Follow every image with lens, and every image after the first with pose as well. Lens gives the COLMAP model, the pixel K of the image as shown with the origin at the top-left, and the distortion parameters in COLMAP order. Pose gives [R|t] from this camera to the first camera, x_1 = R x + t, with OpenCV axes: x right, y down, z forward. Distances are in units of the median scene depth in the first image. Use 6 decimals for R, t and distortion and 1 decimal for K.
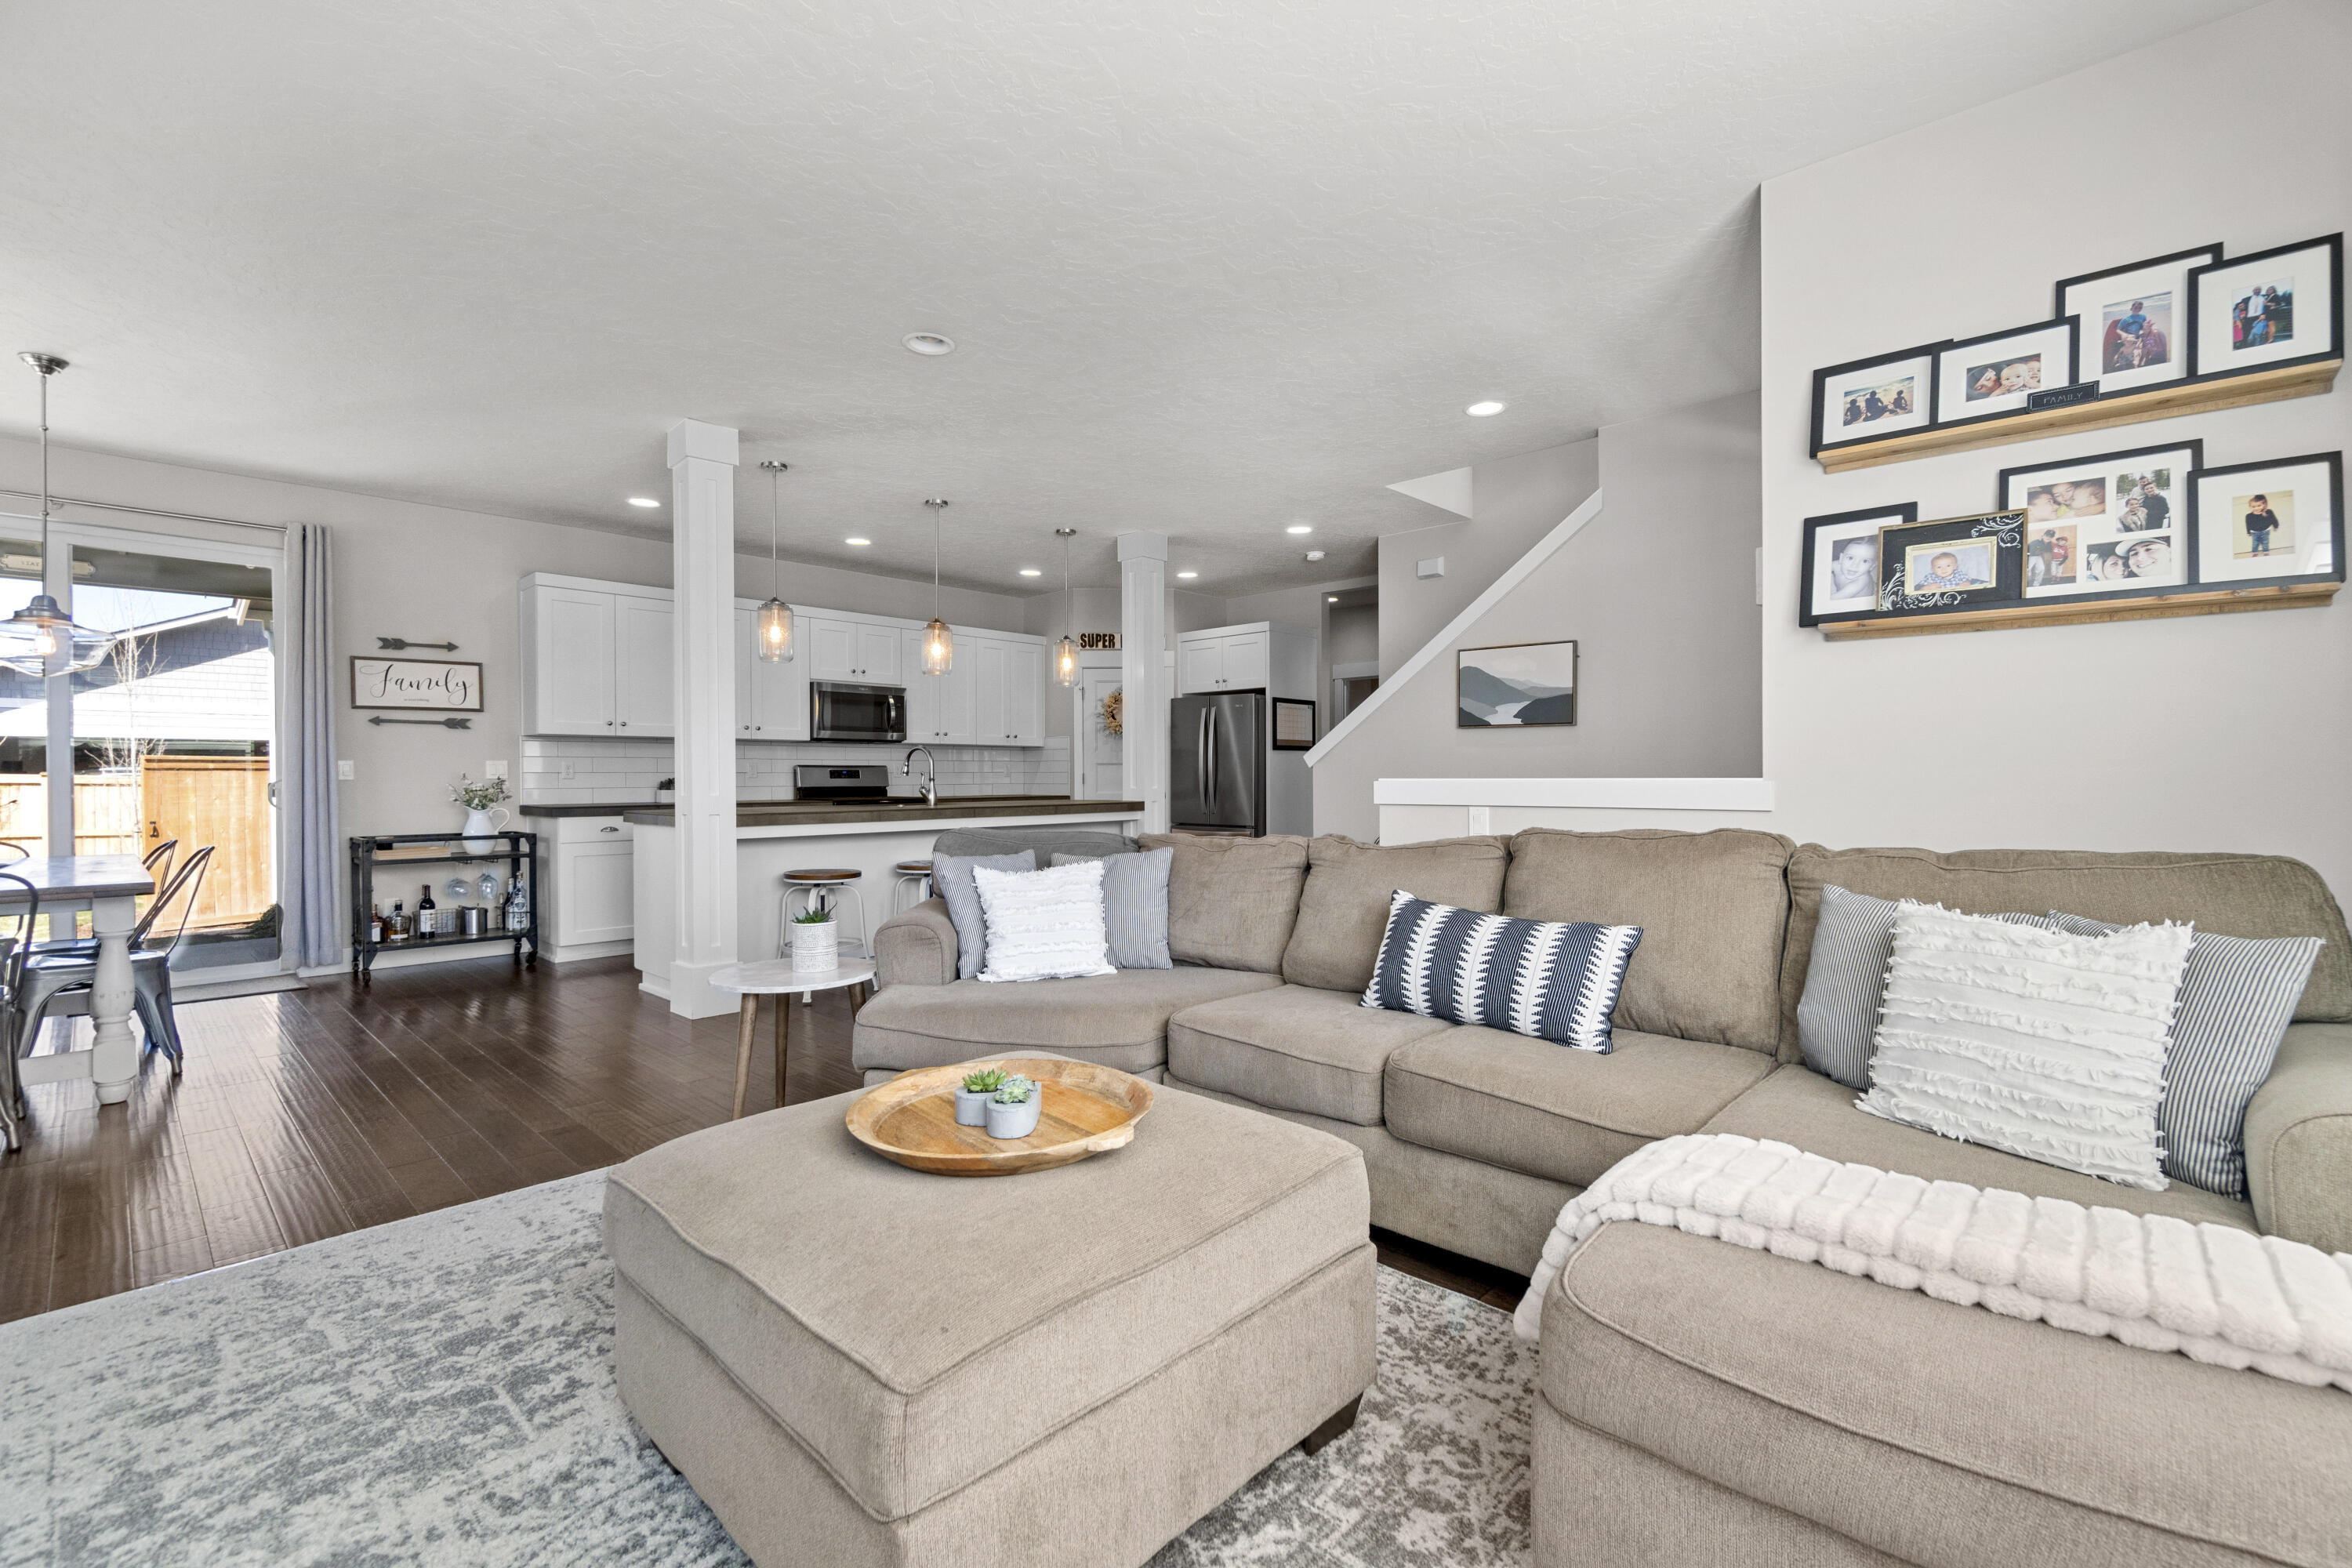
lens RADIAL K [[1014.4, 0, 1187.5], [0, 1014.4, 775.6], [0, 0, 1]] dist [-0.000677, 0.000147]
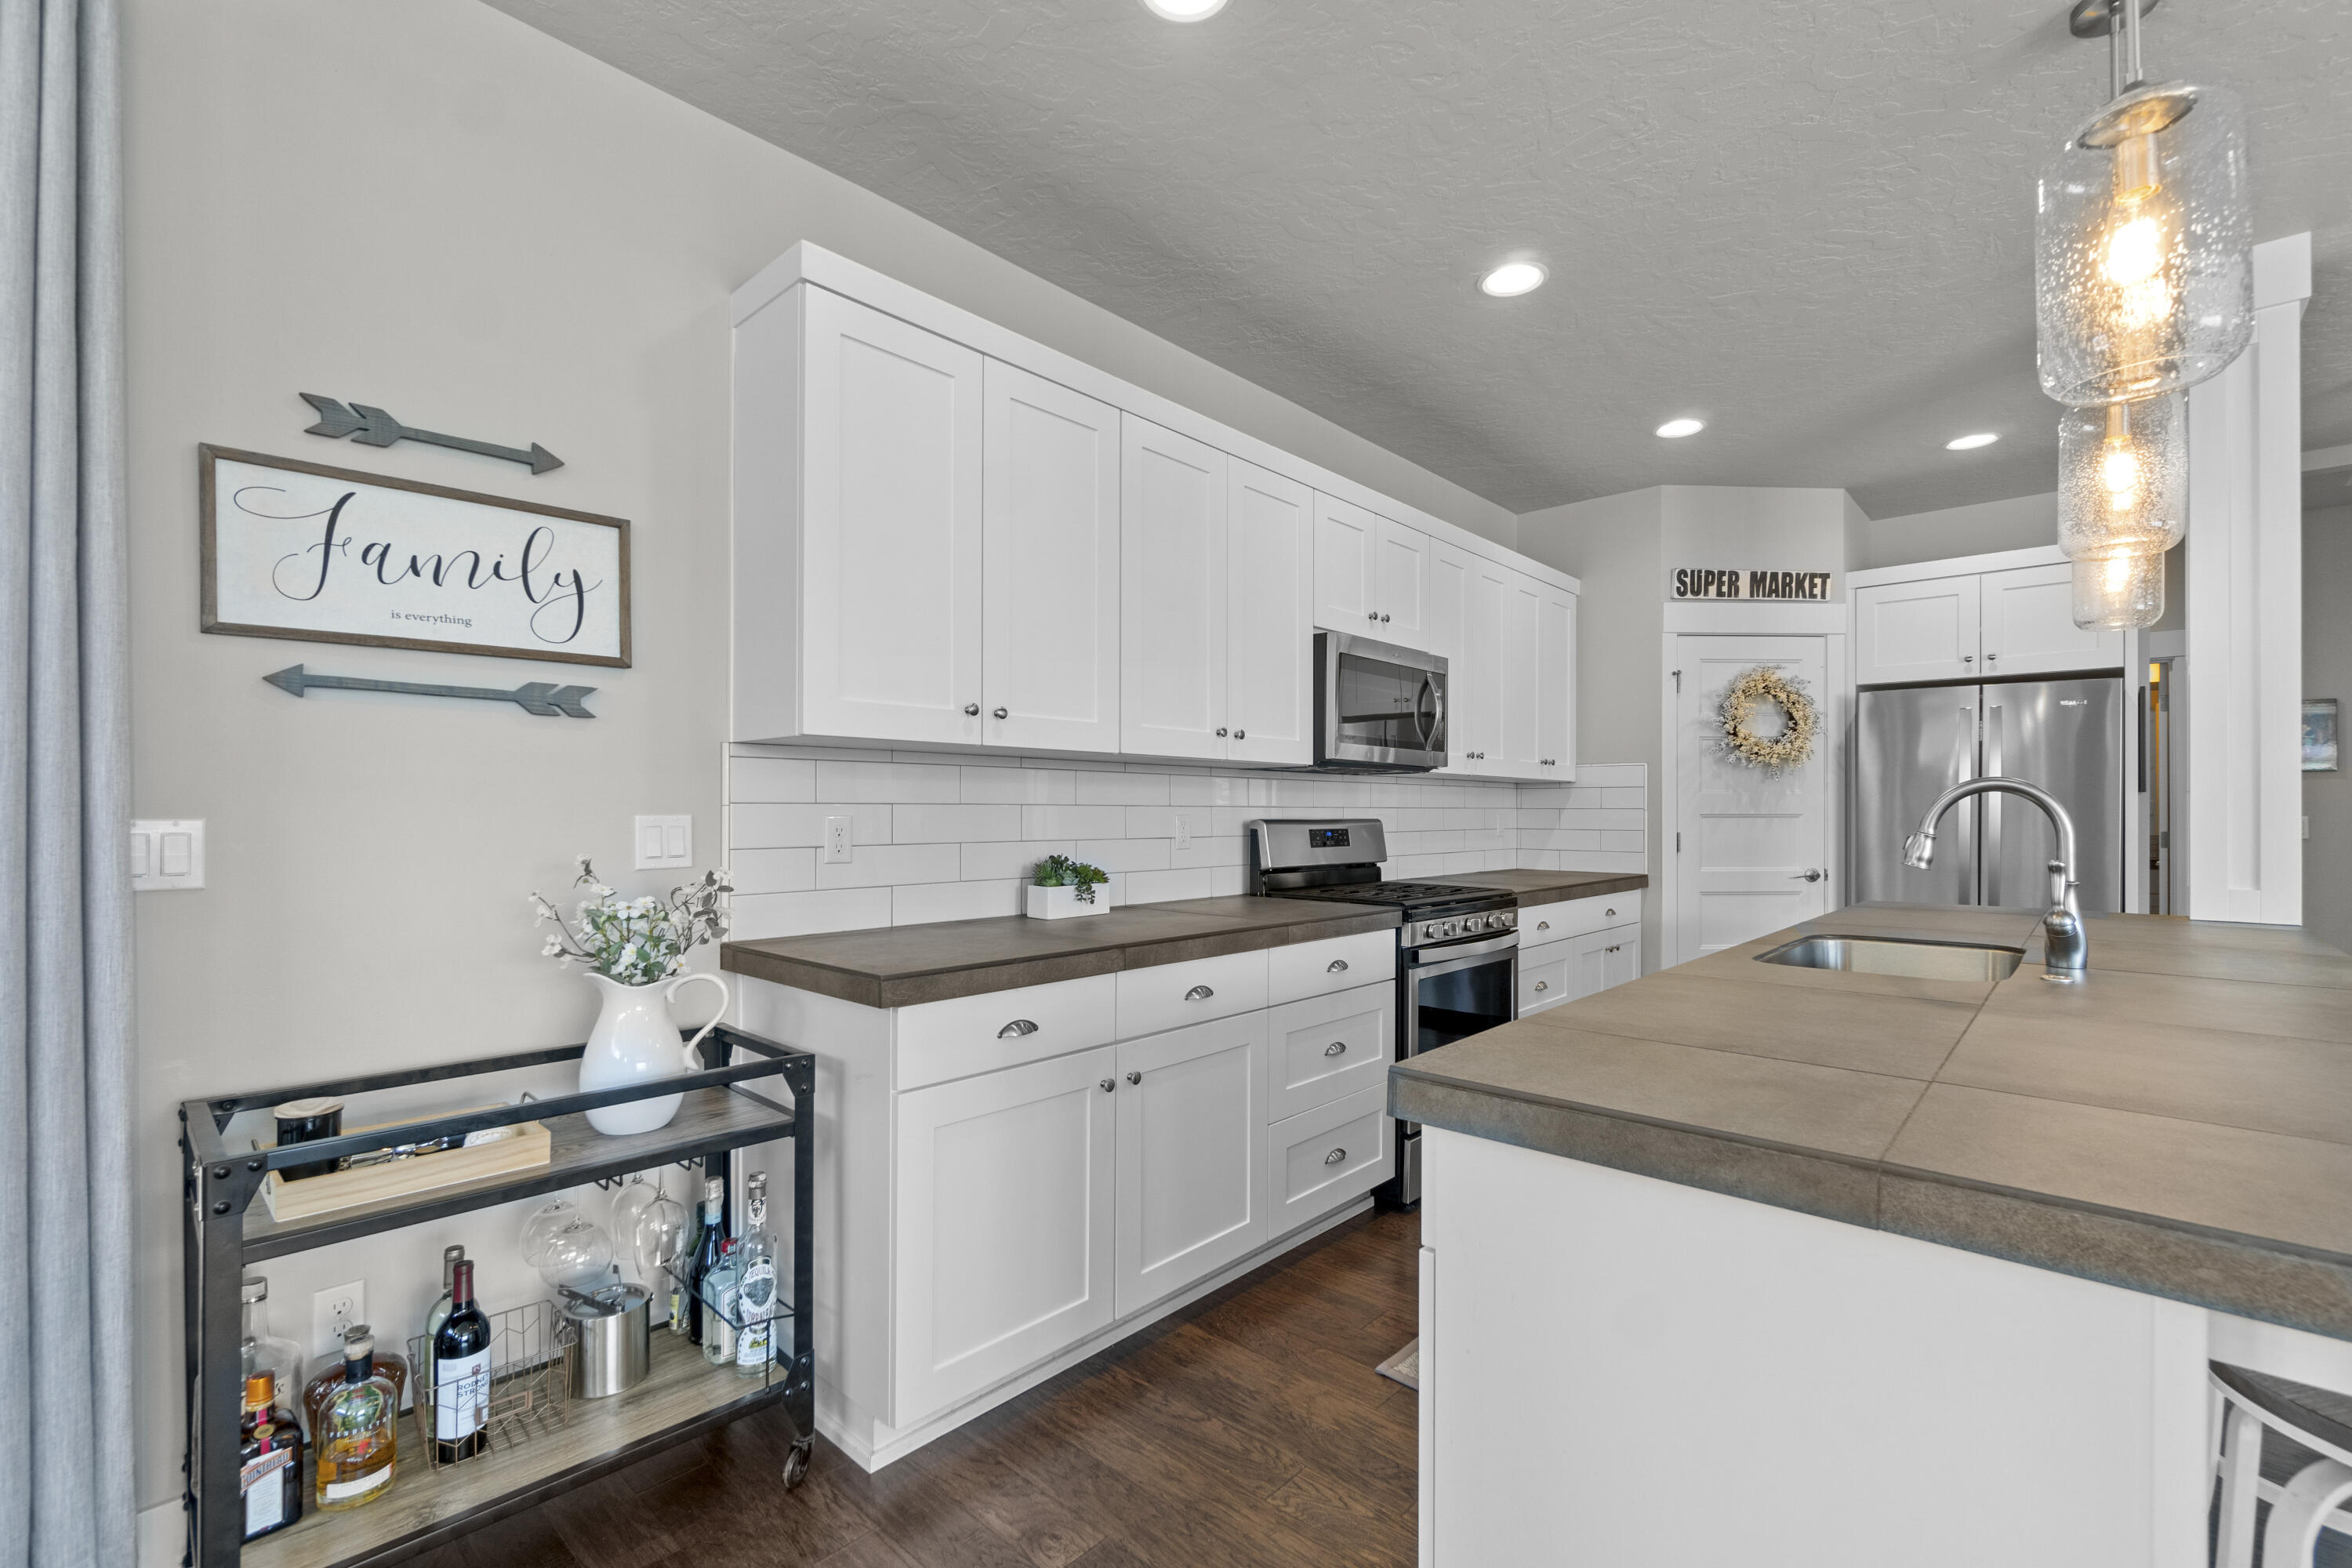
lens RADIAL K [[1026.7, 0, 1195.6], [0, 1026.7, 798.6], [0, 0, 1]] dist [-0.002094, 0.000271]
pose [[0.999949, 0.007348, 0.006987, -0.503491], [-0.007276, 0.999921, -0.010264, -0.017980], [-0.007062, 0.010213, 0.999923, 0.653514]]
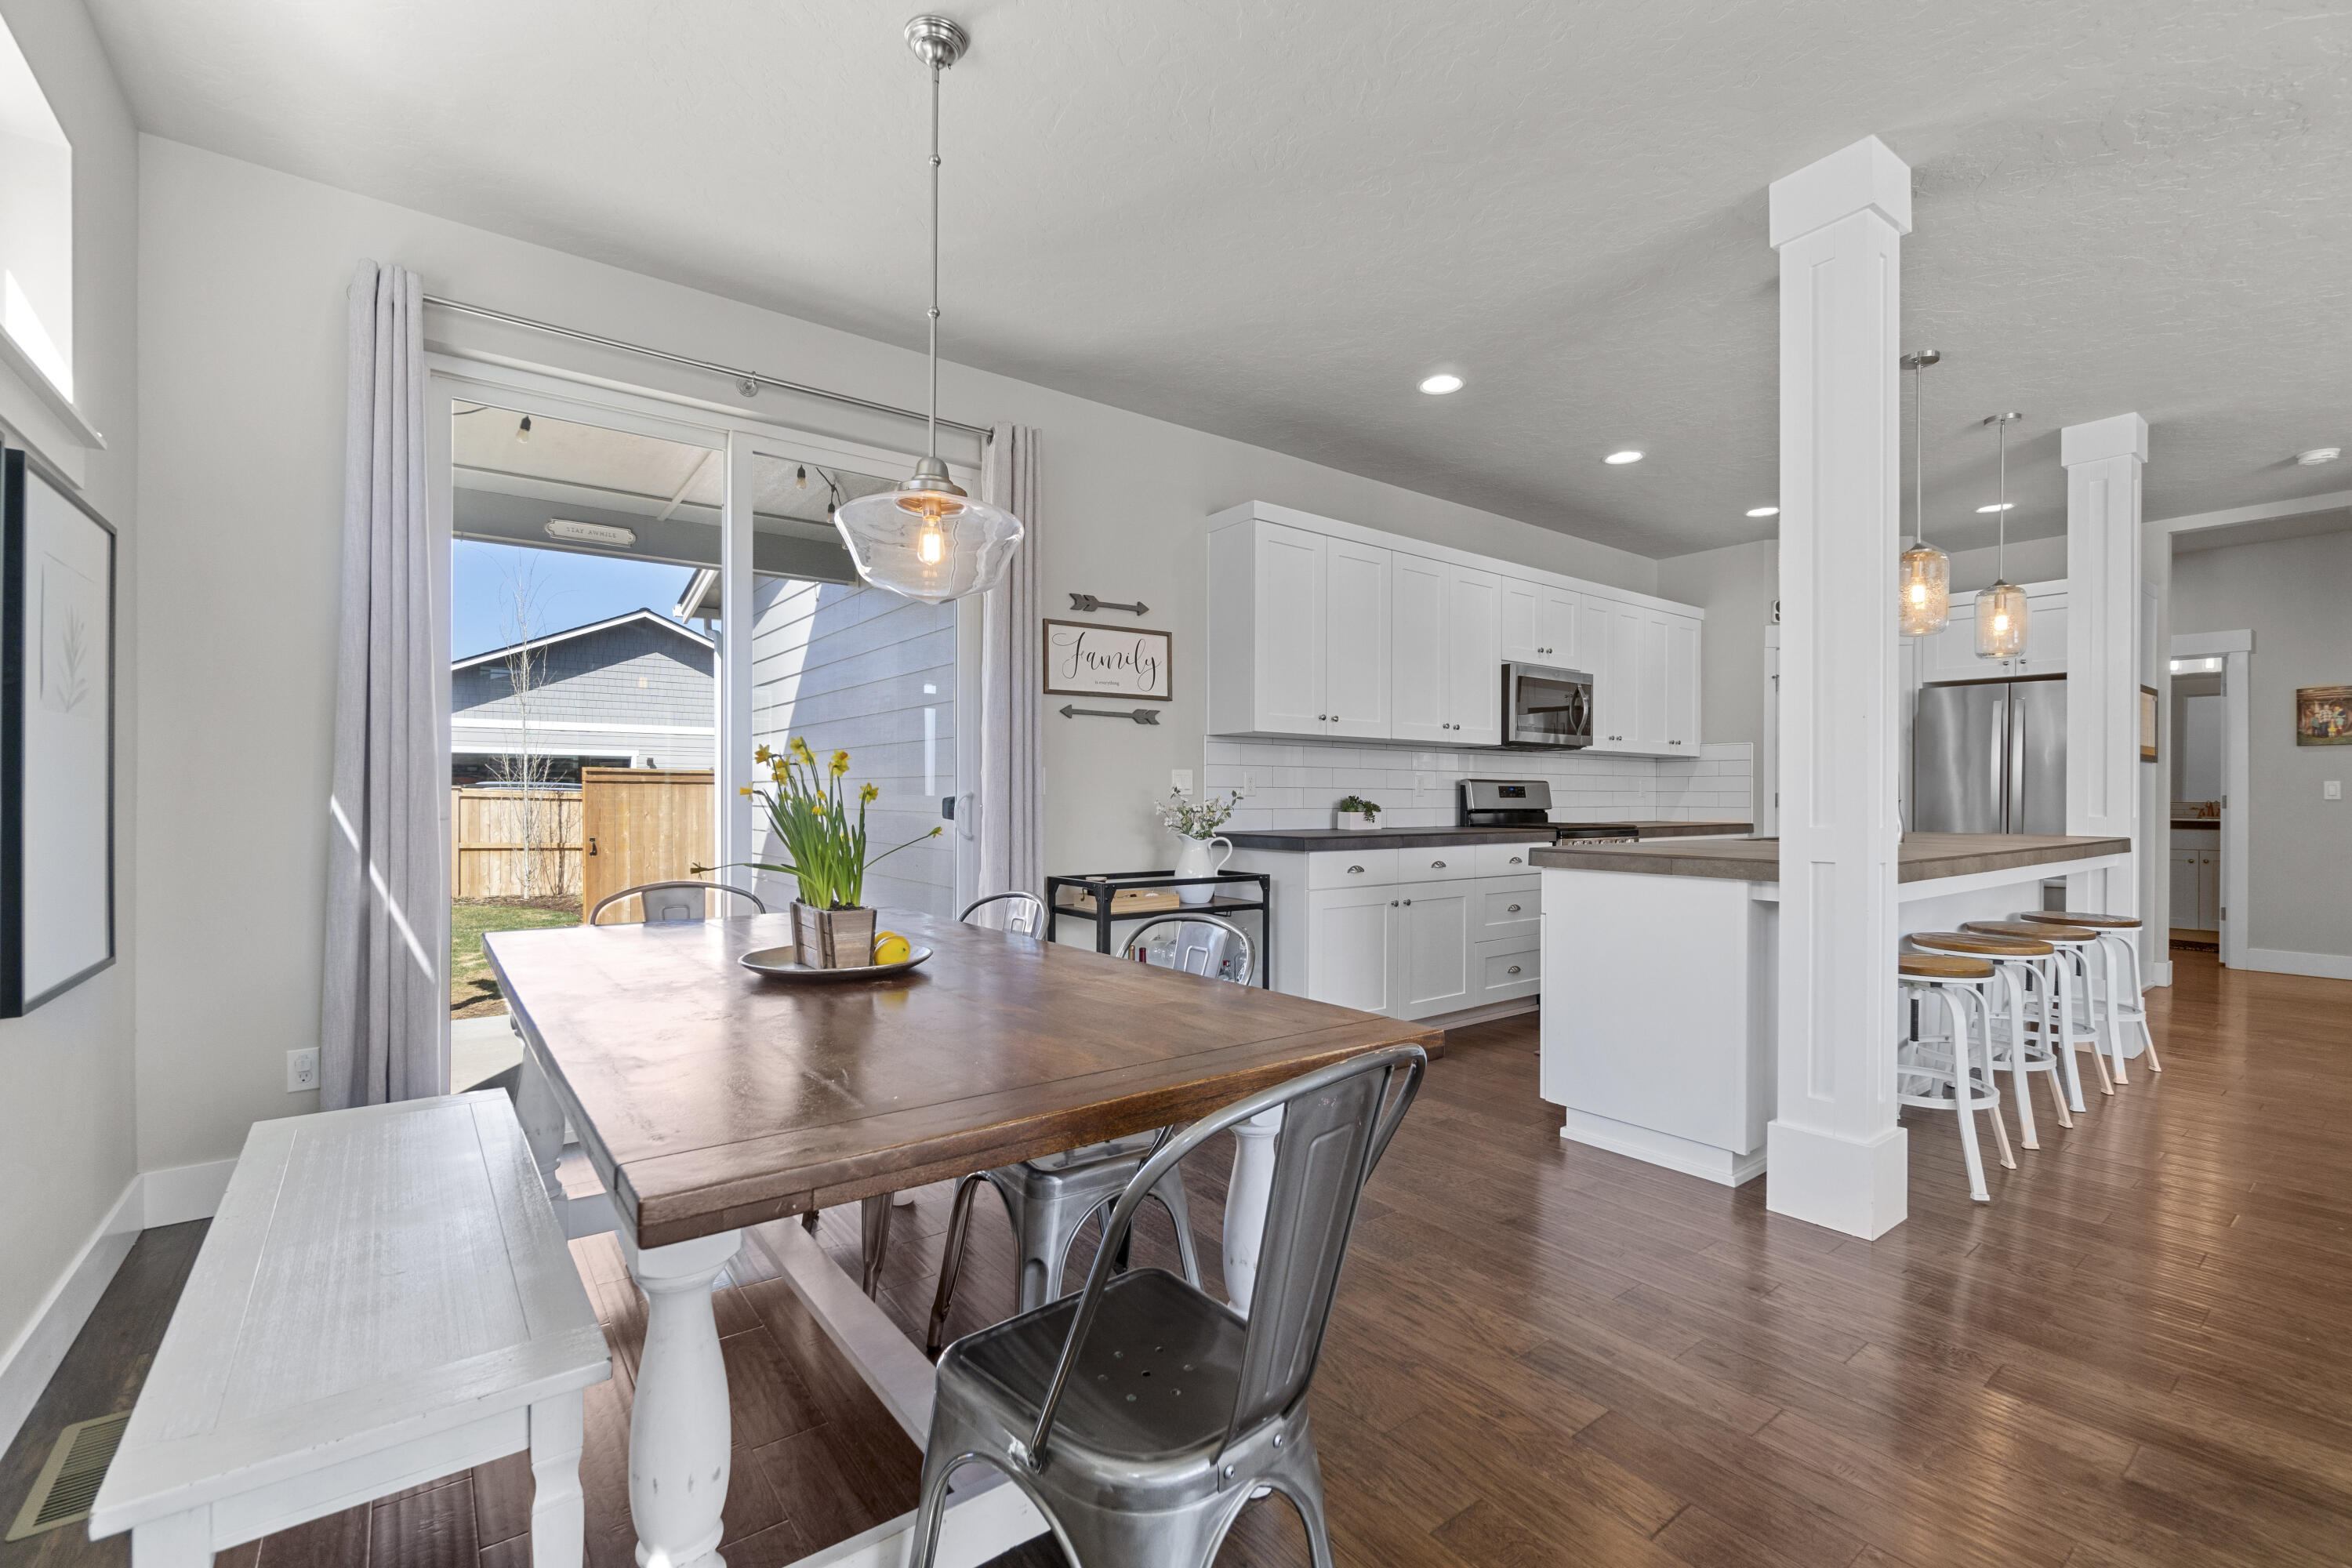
lens RADIAL K [[1026.7, 0, 1195.6], [0, 1026.7, 798.6], [0, 0, 1]] dist [-0.002094, 0.000271]
pose [[0.985676, 0.008005, -0.168461, -0.546872], [-0.007514, 0.999965, 0.003554, 0.002867], [0.168484, -0.002237, 0.985702, 0.287845]]
